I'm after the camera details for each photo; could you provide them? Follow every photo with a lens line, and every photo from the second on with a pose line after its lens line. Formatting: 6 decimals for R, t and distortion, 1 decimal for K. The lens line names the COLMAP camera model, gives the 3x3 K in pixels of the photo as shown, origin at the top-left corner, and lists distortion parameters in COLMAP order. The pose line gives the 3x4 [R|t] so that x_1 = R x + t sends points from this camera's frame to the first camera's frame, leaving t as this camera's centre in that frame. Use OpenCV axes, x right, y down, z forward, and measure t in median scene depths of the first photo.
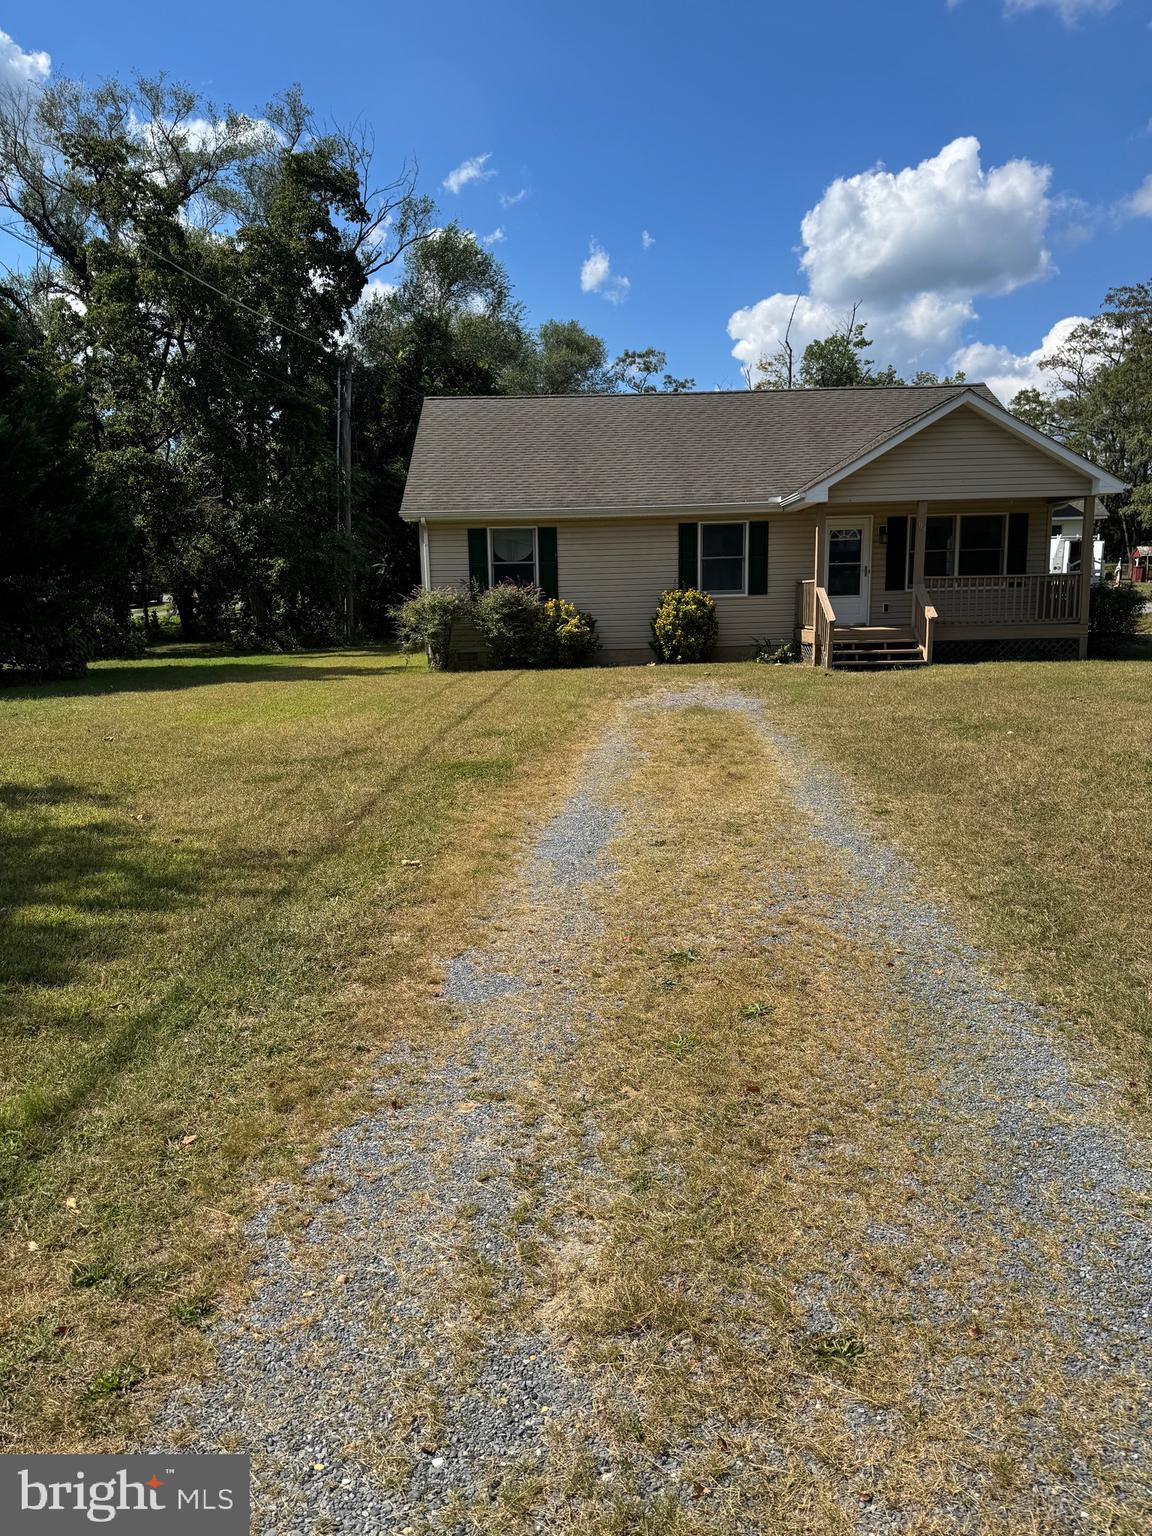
lens RADIAL K [[1060.4, 0, 574.1], [0, 1060.4, 761.0], [0, 0, 1]] dist [0.052683, -0.056717]
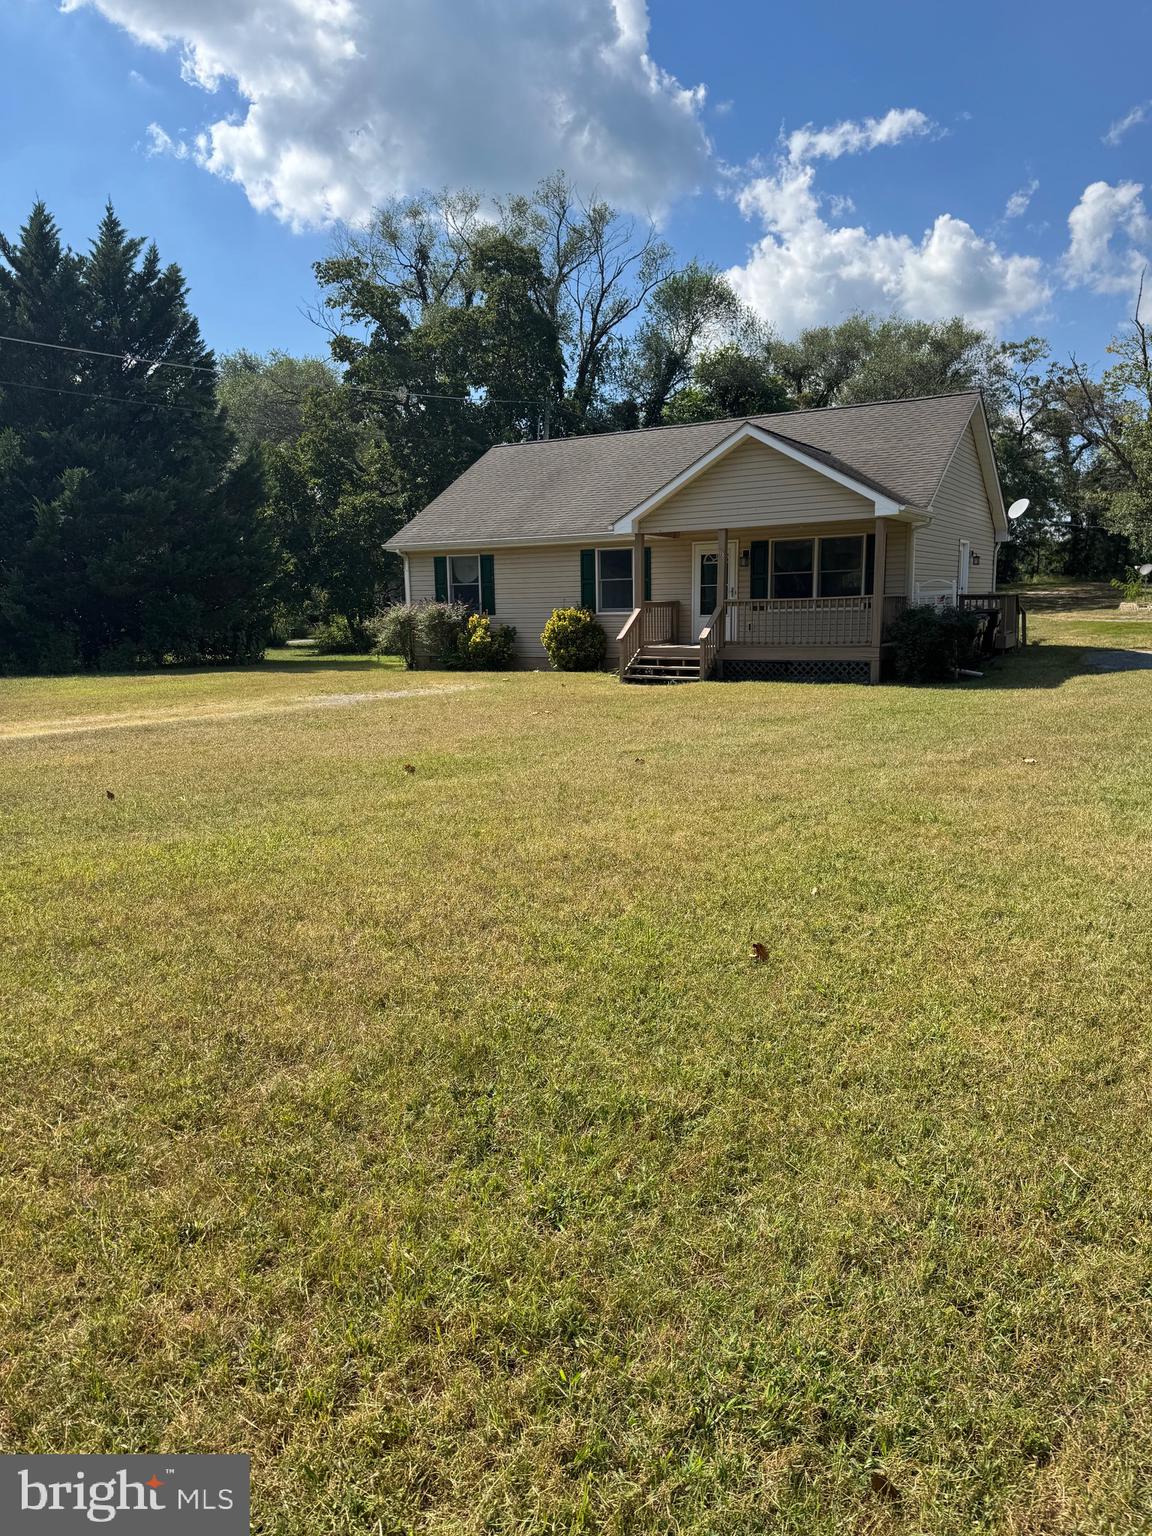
lens RADIAL K [[1060.4, 0, 577.2], [0, 1060.4, 774.7], [0, 0, 1]] dist [0.052683, -0.056717]
pose [[0.866828, 0.087008, -0.490957, 0.680719], [-0.081171, 0.996146, 0.033224, -0.019023], [0.491955, 0.011052, 0.870550, -0.000427]]
